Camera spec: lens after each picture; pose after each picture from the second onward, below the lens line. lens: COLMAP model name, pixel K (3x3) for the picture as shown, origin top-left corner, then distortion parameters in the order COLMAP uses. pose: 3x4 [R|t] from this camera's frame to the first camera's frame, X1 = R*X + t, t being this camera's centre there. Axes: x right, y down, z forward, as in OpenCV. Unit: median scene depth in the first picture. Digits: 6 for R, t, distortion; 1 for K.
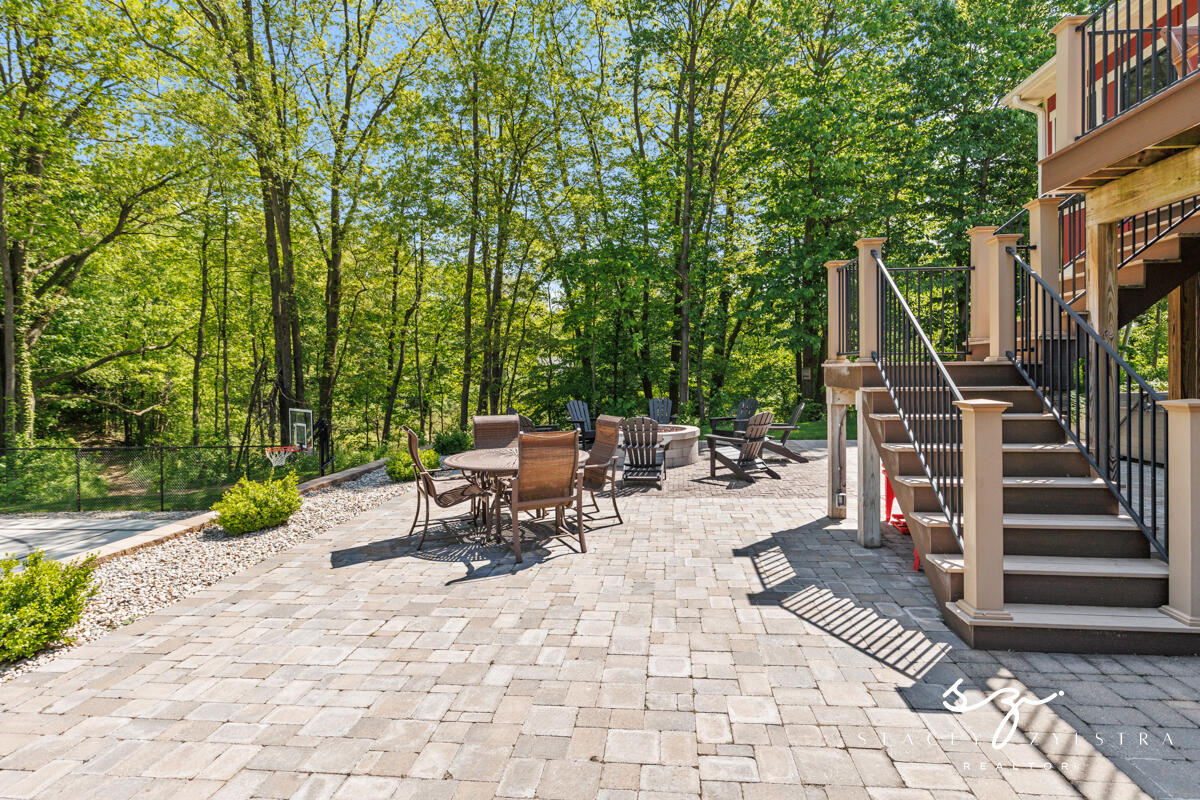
lens RADIAL K [[612.6, 0, 600.1], [0, 612.6, 393.0], [0, 0, 1]] dist [-0.002982, -0.001070]
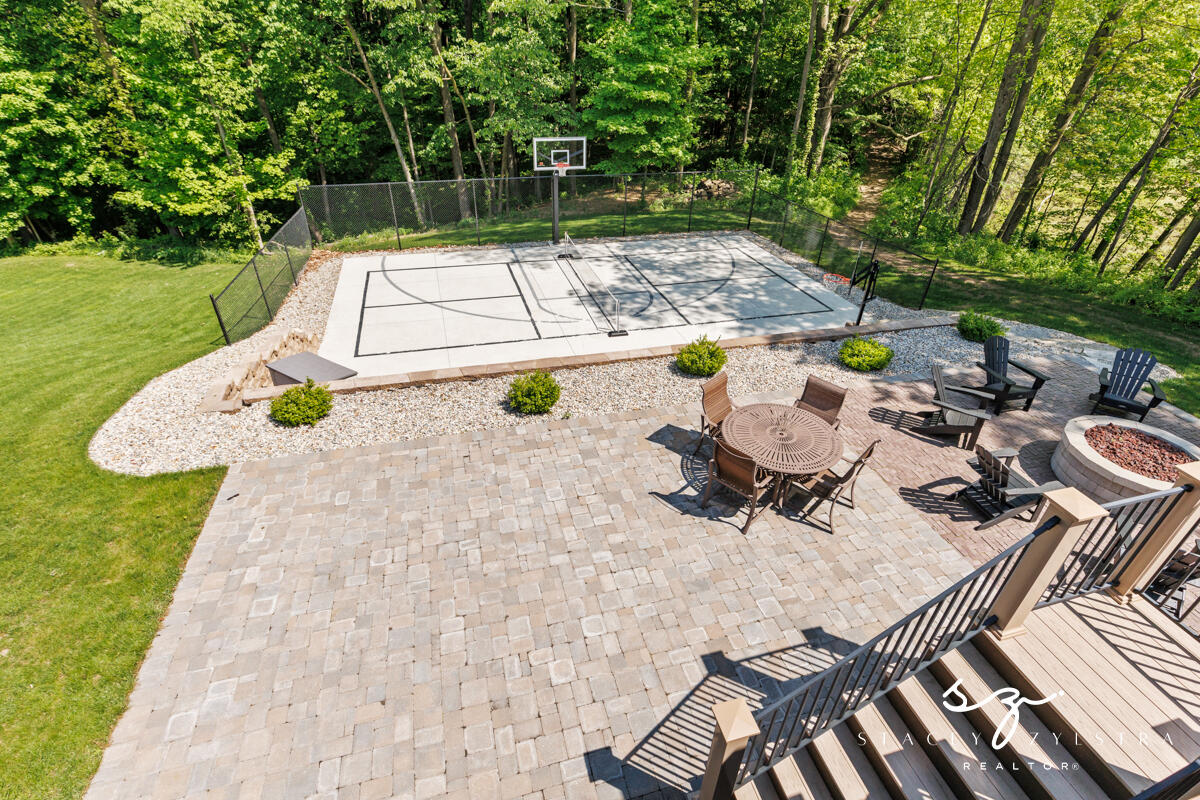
lens RADIAL K [[581.6, 0, 597.7], [0, 581.6, 402.7], [0, 0, 1]] dist [-0.018196, -0.000453]
pose [[0.343120, 0.525614, -0.778459, 0.918480], [-0.037824, 0.835832, 0.547681, -0.859760], [0.938530, -0.158476, 0.306672, 0.503496]]
